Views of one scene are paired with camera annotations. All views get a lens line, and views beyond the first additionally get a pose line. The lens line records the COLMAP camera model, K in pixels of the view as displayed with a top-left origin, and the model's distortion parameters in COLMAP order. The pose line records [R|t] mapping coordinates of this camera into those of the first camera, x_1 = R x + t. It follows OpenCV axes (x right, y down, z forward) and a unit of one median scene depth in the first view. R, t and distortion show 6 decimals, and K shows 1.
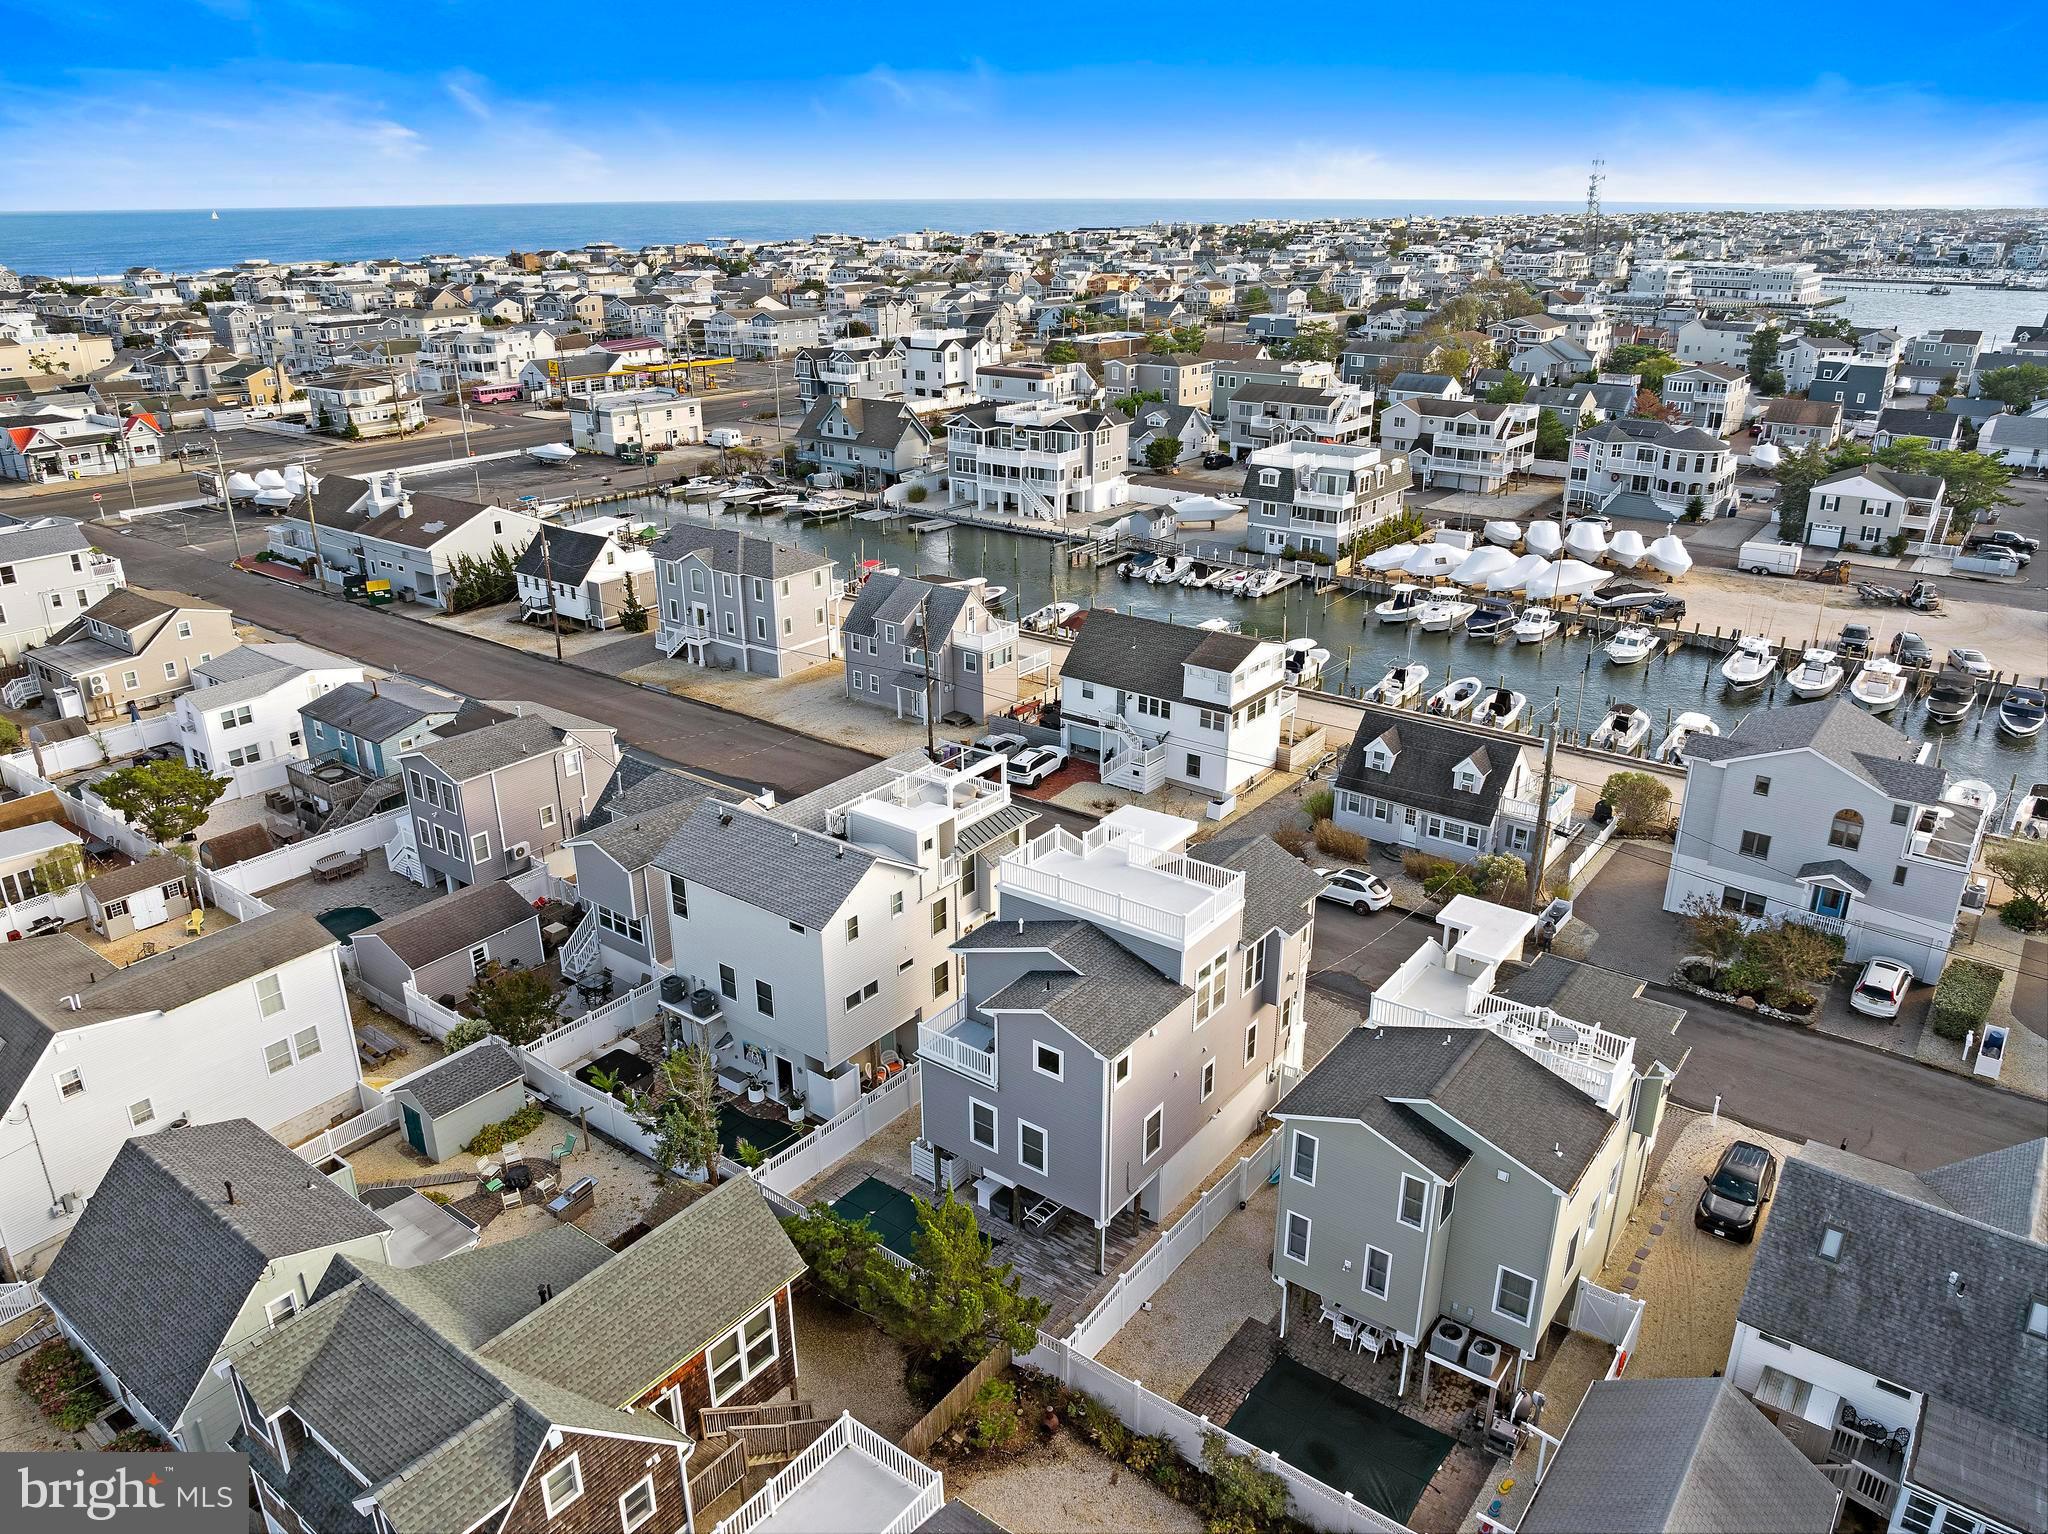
lens RADIAL K [[1456.4, 0, 1049.3], [0, 1456.4, 761.7], [0, 0, 1]] dist [-0.030909, -0.003438]
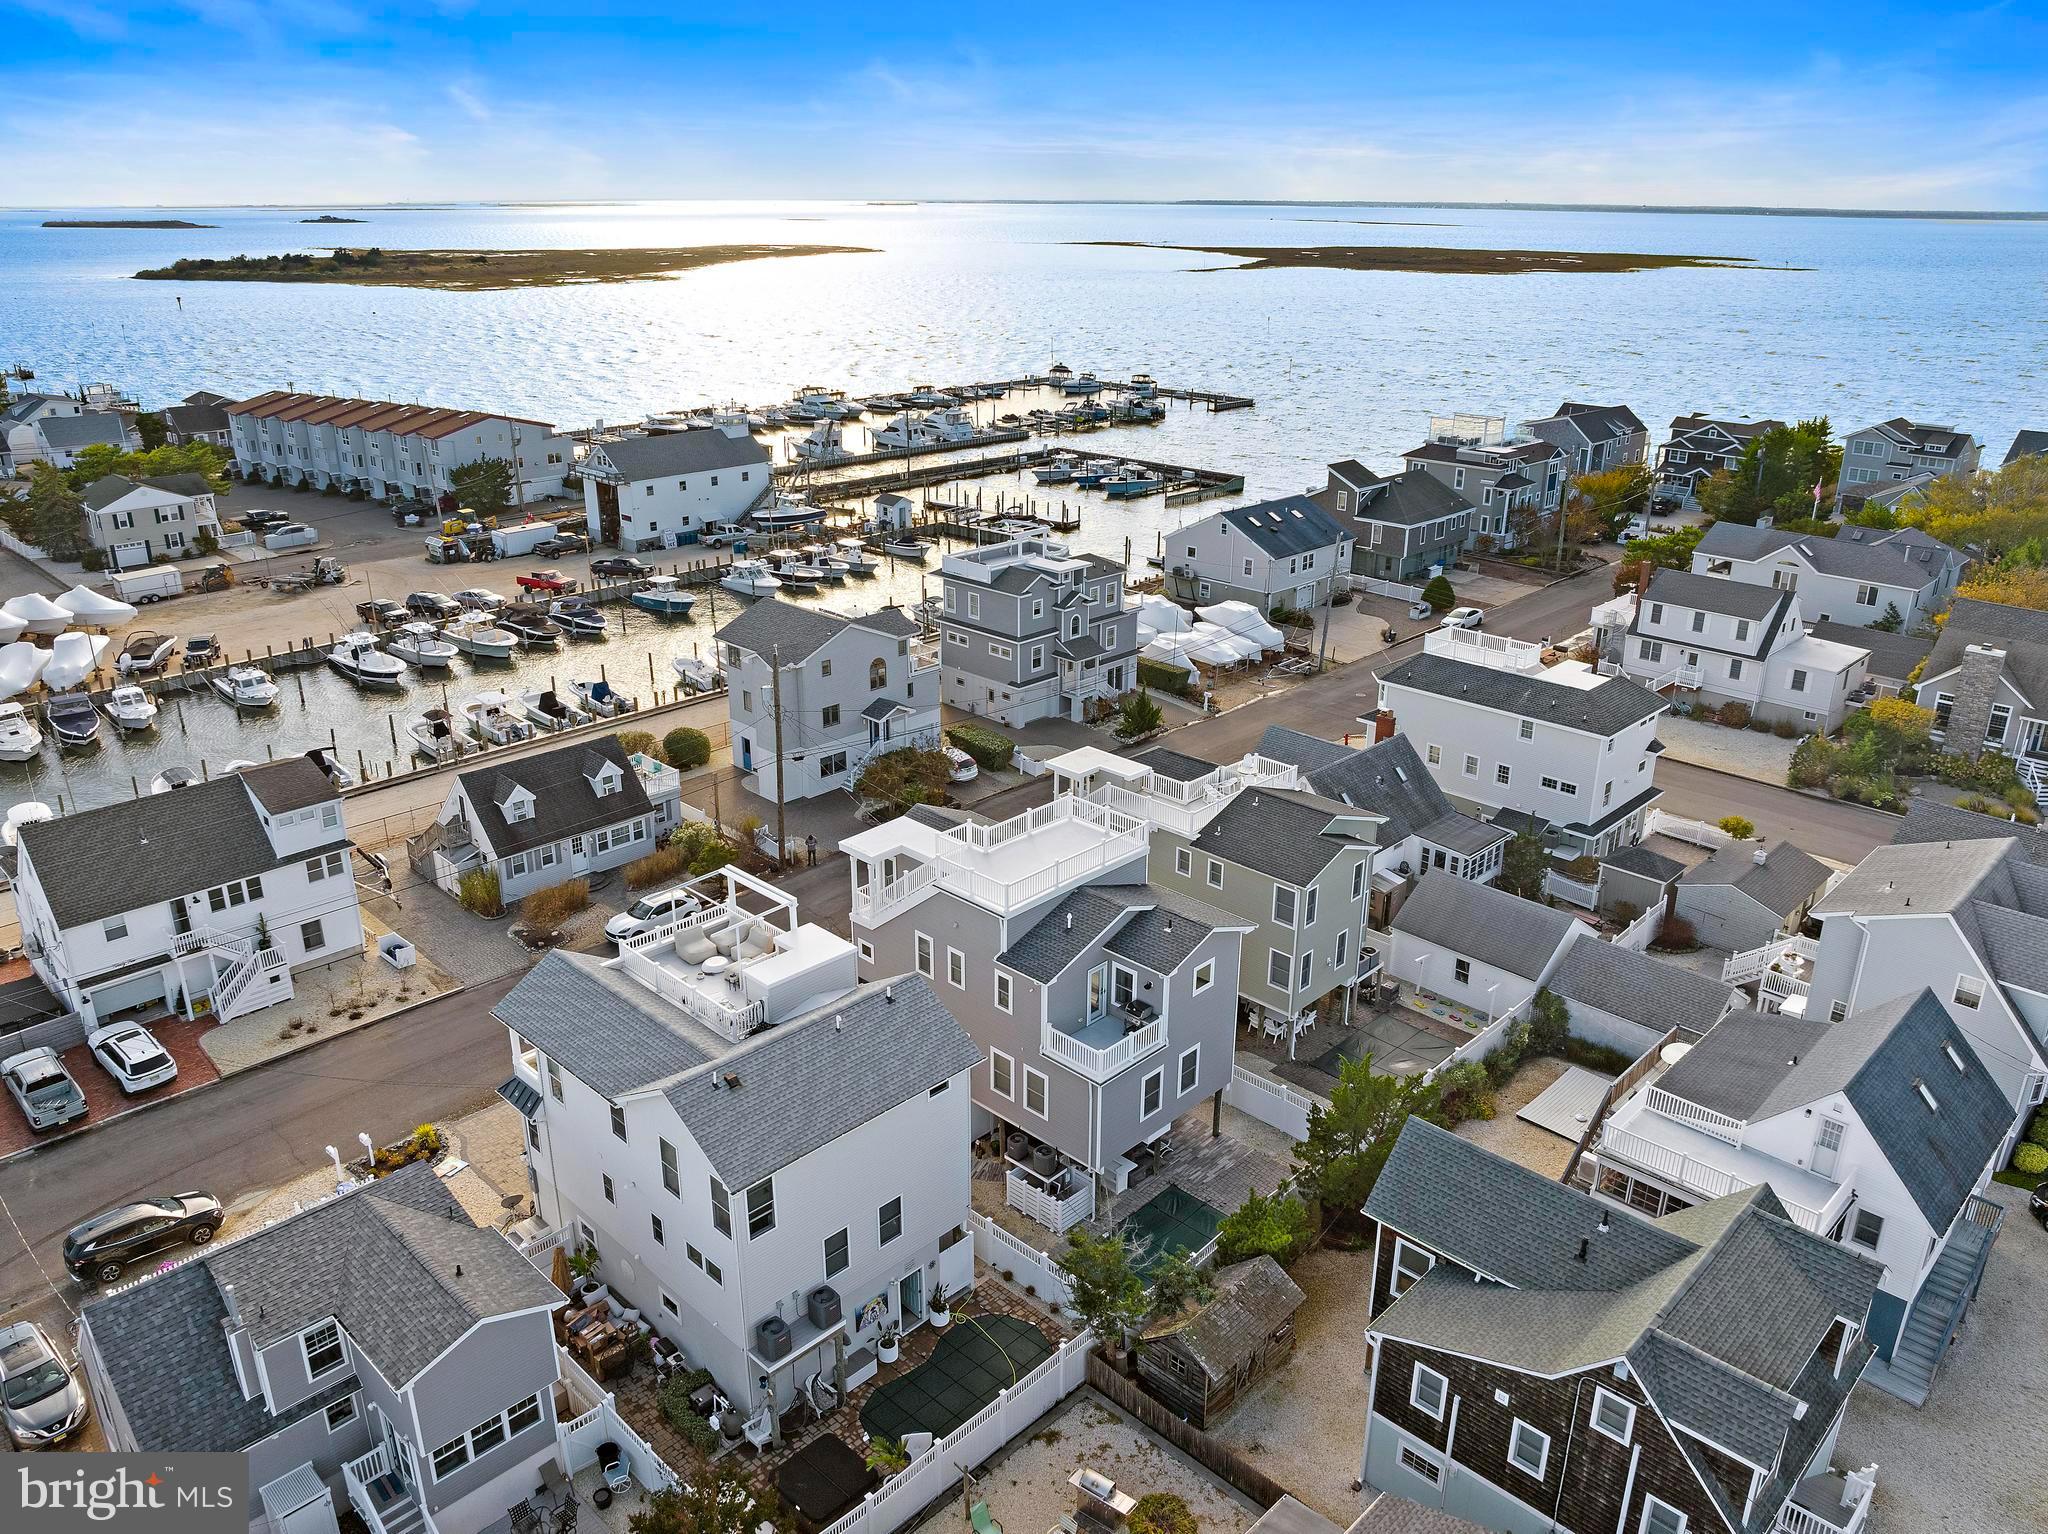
lens RADIAL K [[1456.4, 0, 1049.3], [0, 1456.4, 761.7], [0, 0, 1]] dist [-0.030909, -0.003438]
pose [[0.128804, -0.355341, 0.925820, -0.330018], [0.354491, 0.888408, 0.291663, -0.102660], [-0.926145, 0.290628, 0.240396, 0.264839]]
